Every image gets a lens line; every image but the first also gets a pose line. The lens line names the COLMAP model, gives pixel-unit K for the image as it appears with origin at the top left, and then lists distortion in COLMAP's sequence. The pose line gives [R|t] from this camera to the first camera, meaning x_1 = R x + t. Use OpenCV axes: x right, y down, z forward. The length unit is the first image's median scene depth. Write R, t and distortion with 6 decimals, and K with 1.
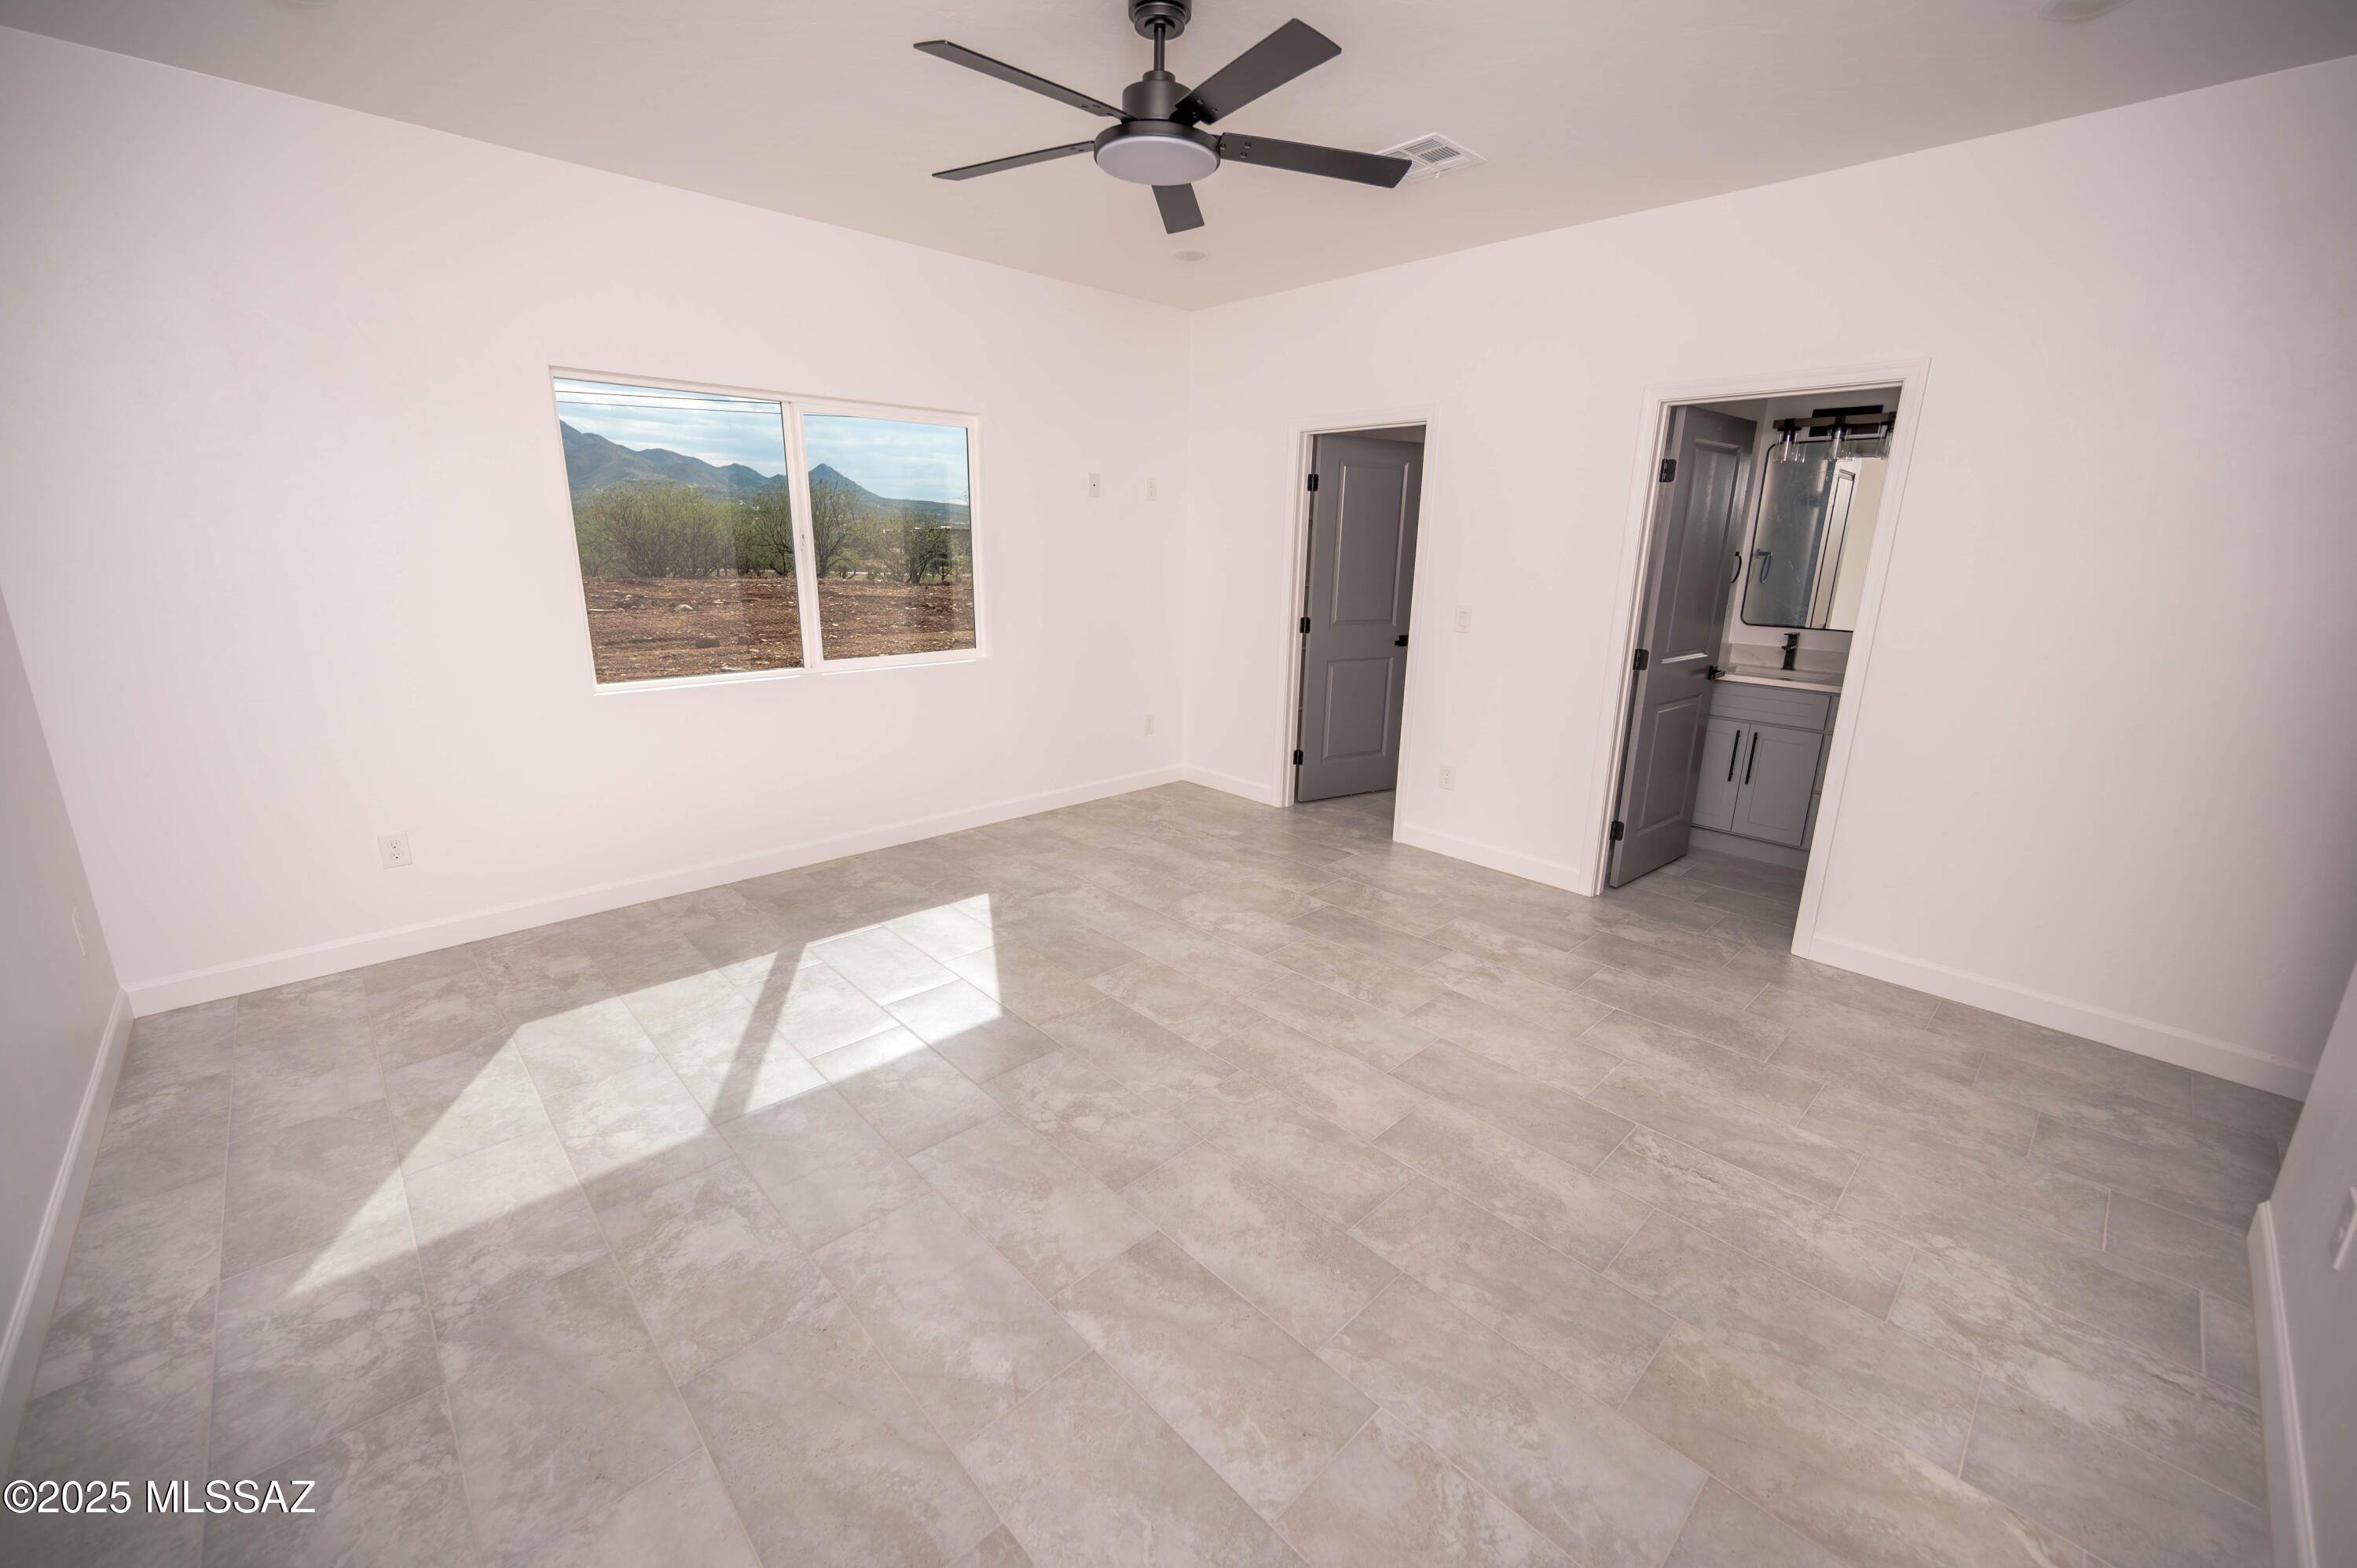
lens RADIAL K [[929.1, 0, 1178.5], [0, 929.1, 784.0], [0, 0, 1]] dist [0.000366, -0.000031]
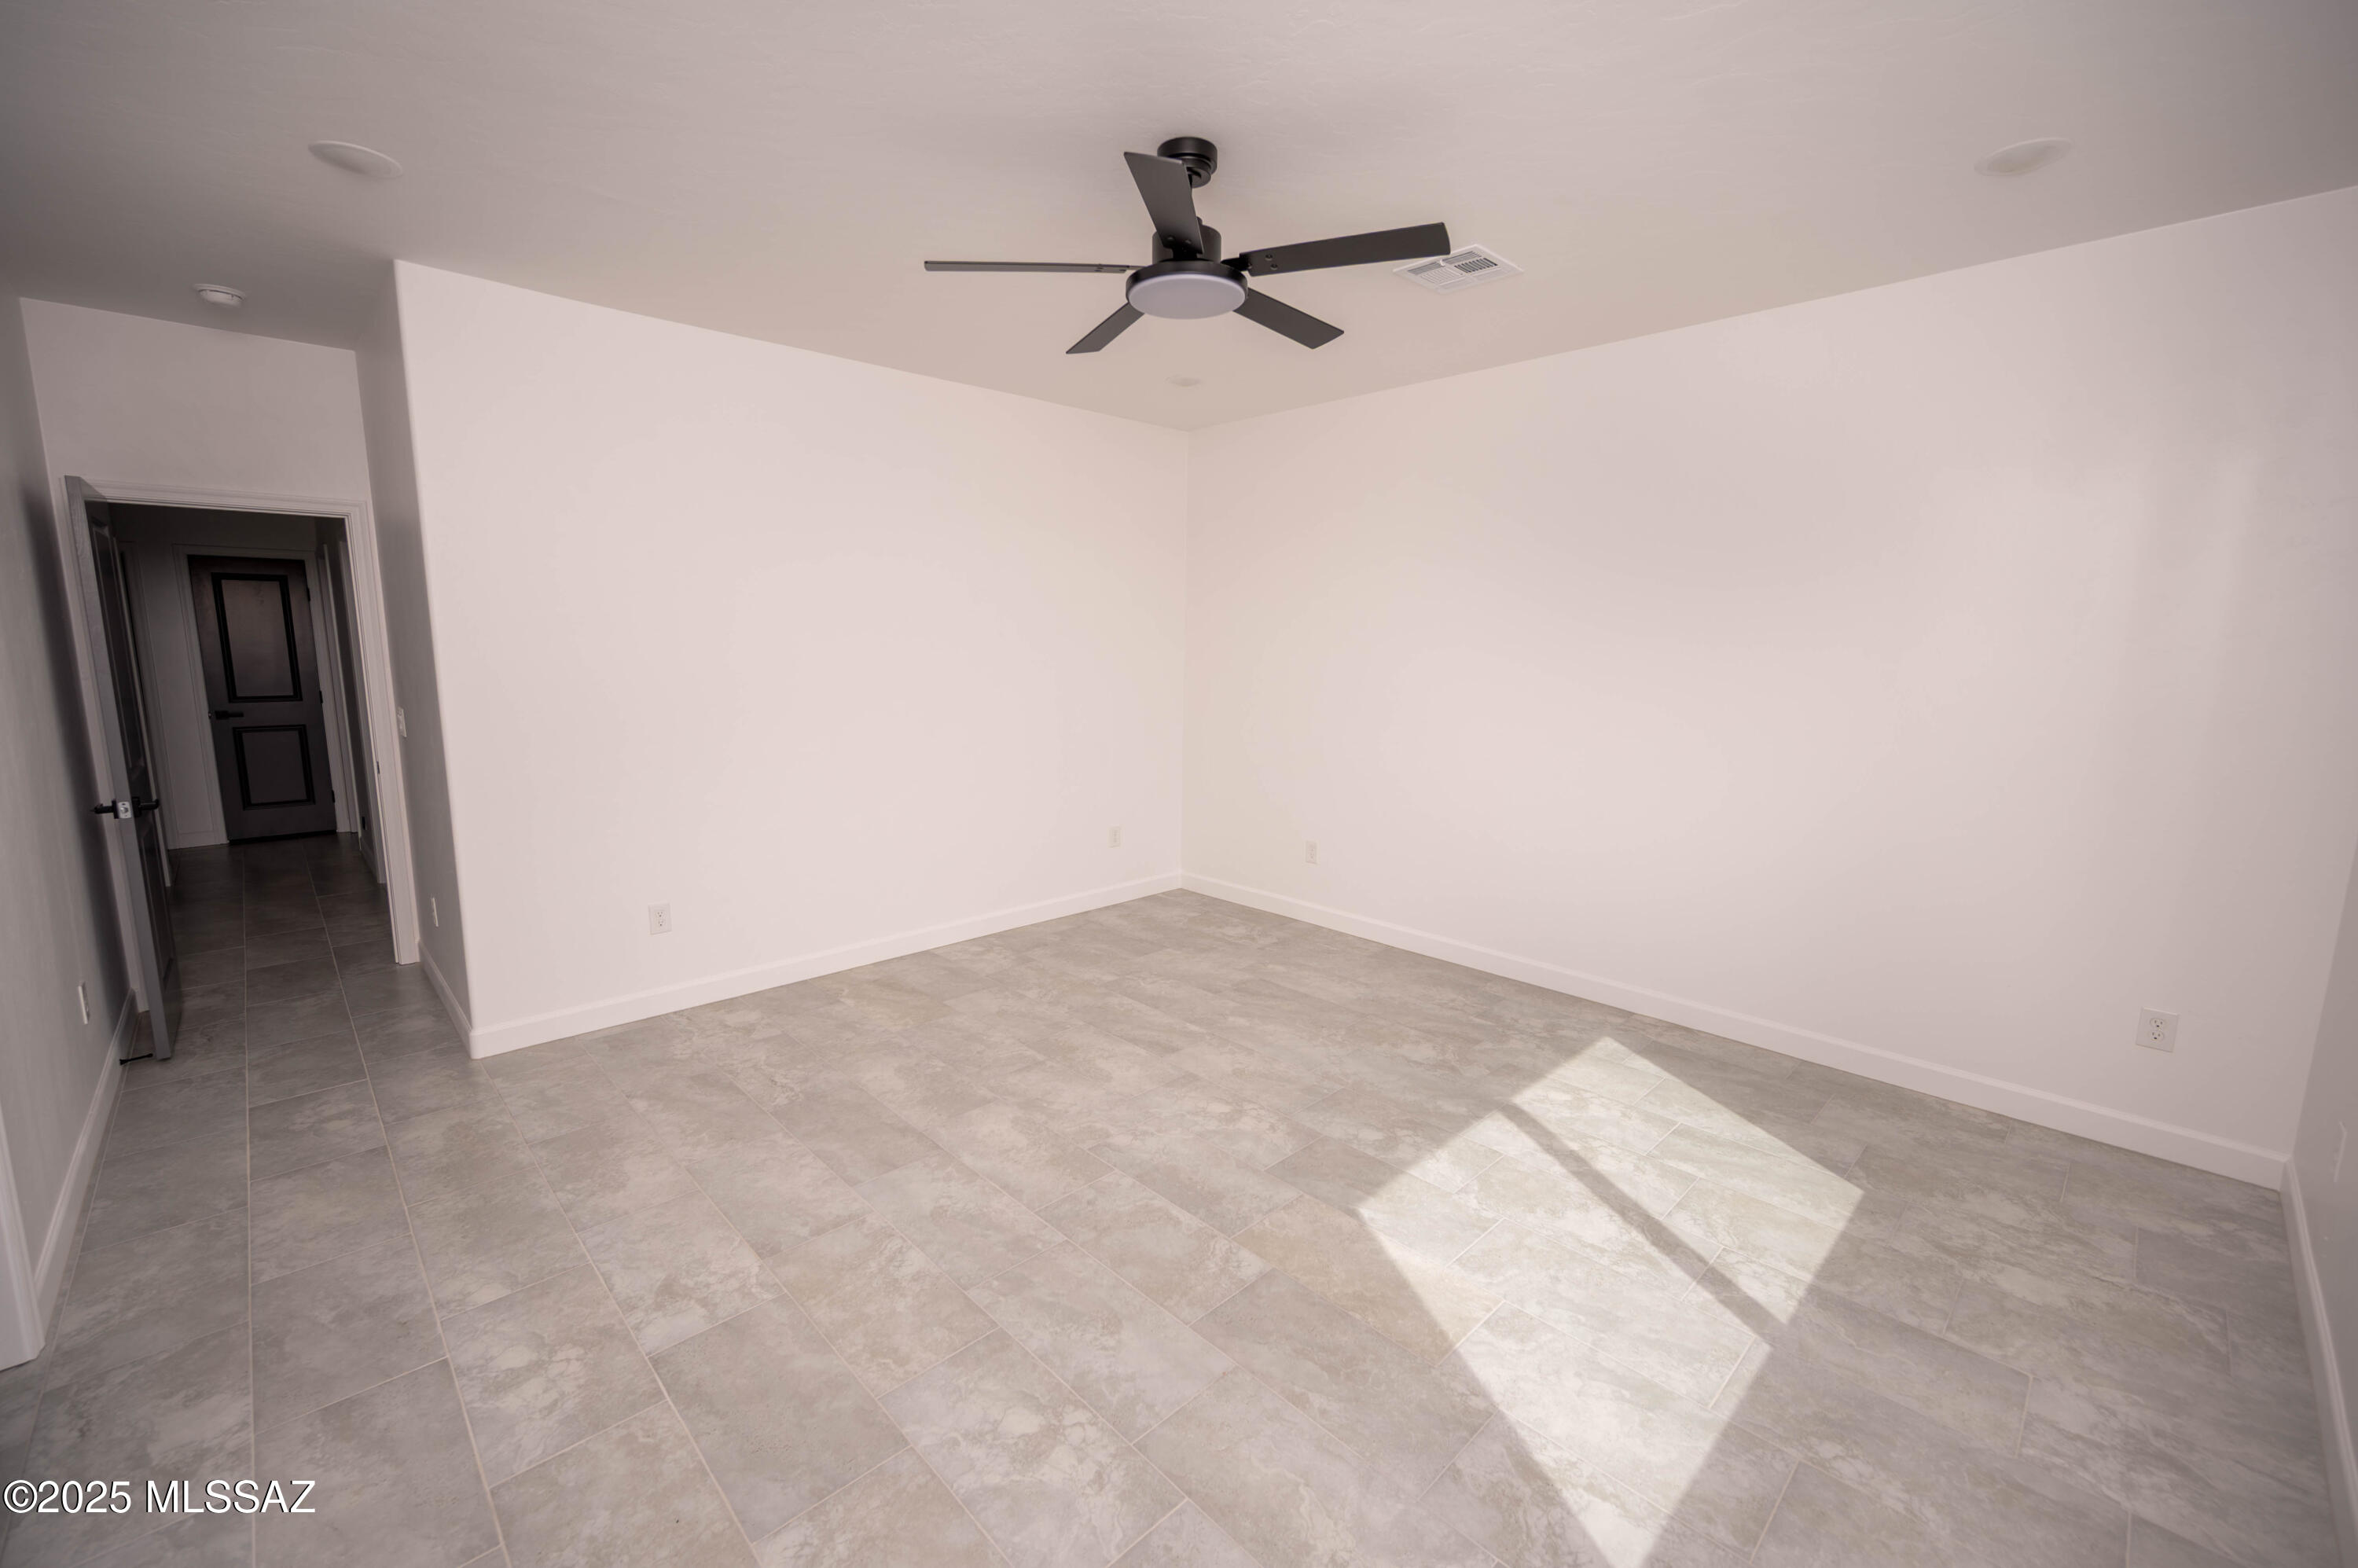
lens RADIAL K [[953.1, 0, 1179.0], [0, 953.1, 784.0], [0, 0, 1]] dist [0.002603, -0.000540]
pose [[-0.999610, -0.023309, -0.015363, -0.012217], [-0.027530, 0.914304, 0.404091, -0.512707], [0.004627, 0.404357, -0.914590, 1.856897]]
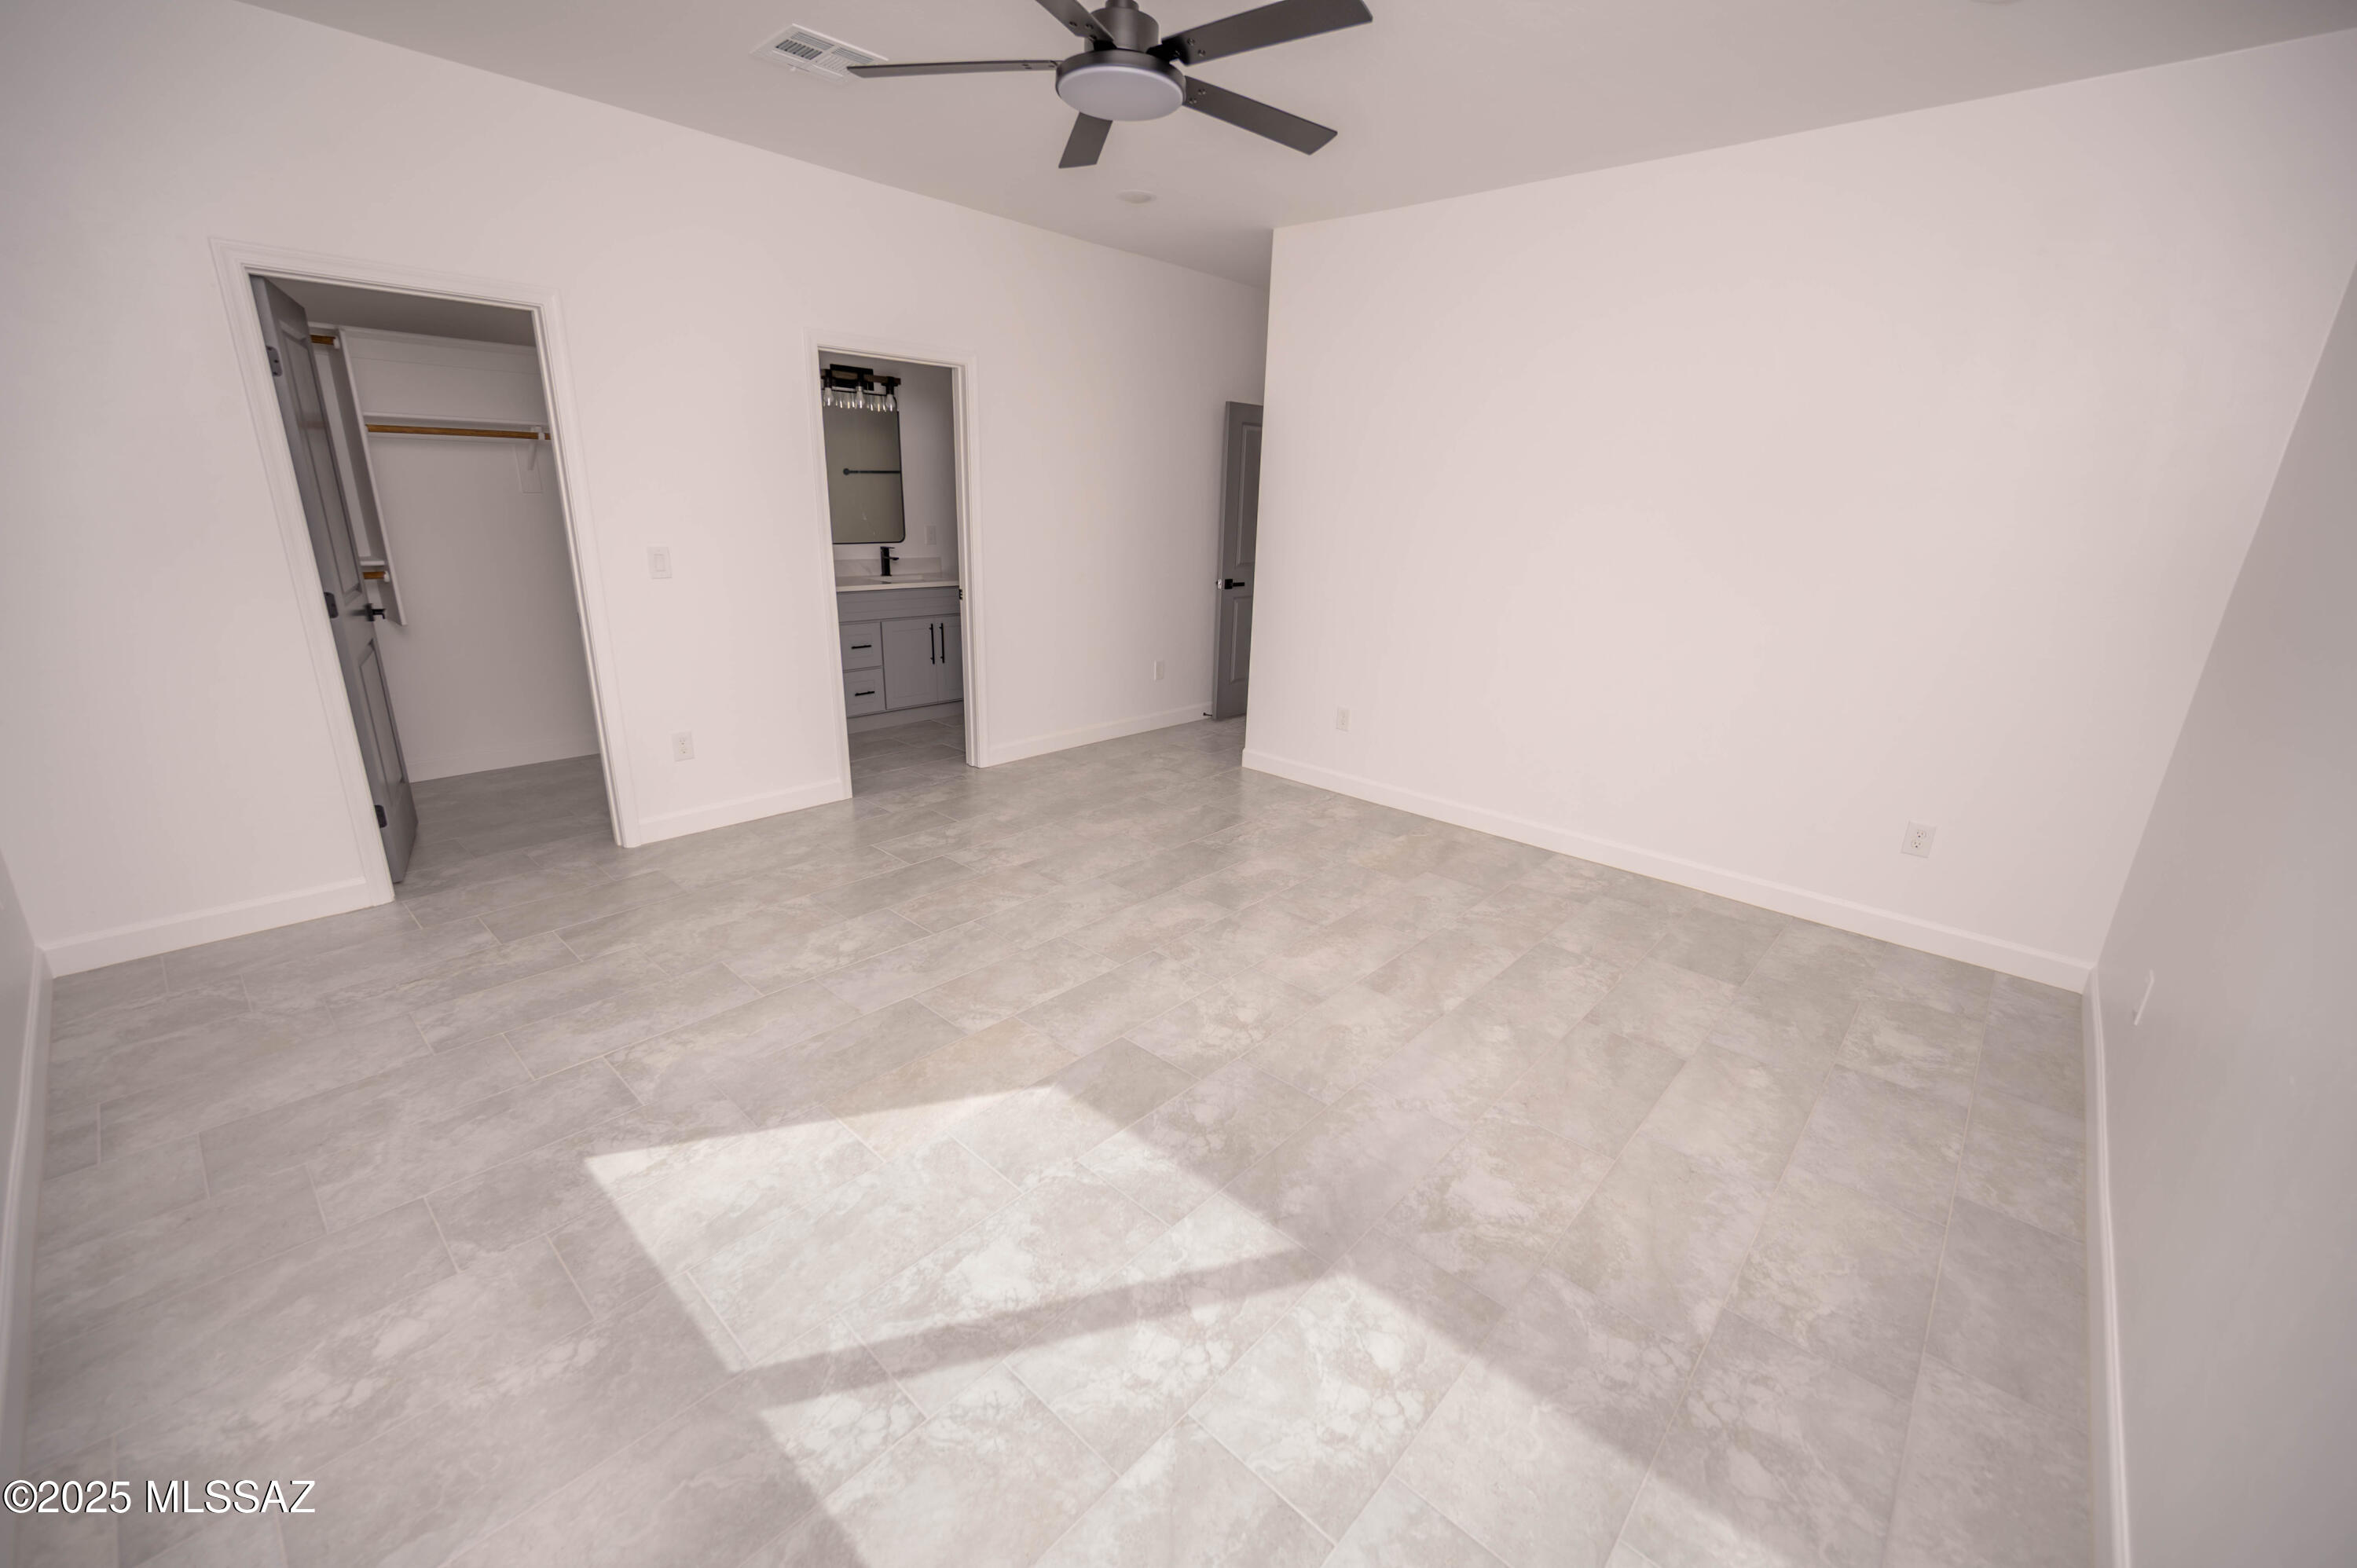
lens RADIAL K [[952.7, 0, 1178.5], [0, 952.7, 784.0], [0, 0, 1]] dist [0.002603, -0.000540]
pose [[-0.073414, -0.312662, 0.947023, -1.026644], [0.226871, 0.919453, 0.321146, -0.266444], [-0.971154, 0.238428, 0.003433, 0.938108]]
